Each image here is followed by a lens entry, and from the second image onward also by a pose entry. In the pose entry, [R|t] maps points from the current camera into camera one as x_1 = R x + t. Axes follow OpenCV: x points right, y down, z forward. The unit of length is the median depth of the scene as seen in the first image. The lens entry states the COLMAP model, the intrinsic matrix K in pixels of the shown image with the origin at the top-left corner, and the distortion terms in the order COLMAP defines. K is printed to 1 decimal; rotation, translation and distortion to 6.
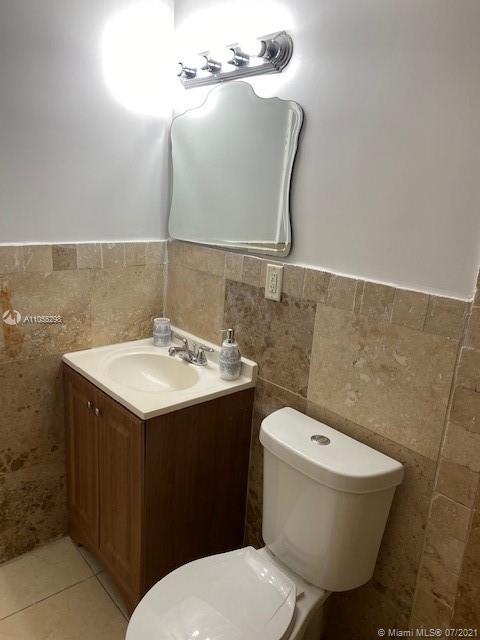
lens RADIAL K [[491.9, 0, 240.4], [0, 491.9, 319.8], [0, 0, 1]] dist [0.000548, 0.006858]
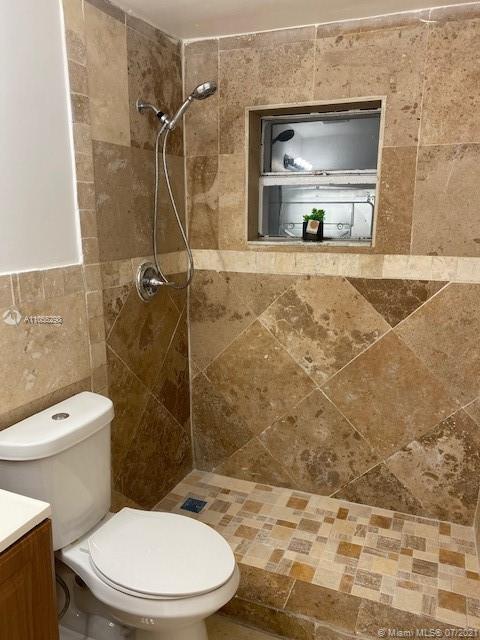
lens RADIAL K [[491.9, 0, 240.6], [0, 491.9, 318.4], [0, 0, 1]] dist [0.000548, 0.006858]
pose [[-0.448675, -0.243168, 0.859977, -0.779405], [0.200346, 0.910412, 0.361956, -0.235885], [-0.870949, 0.334694, -0.359762, 0.821315]]
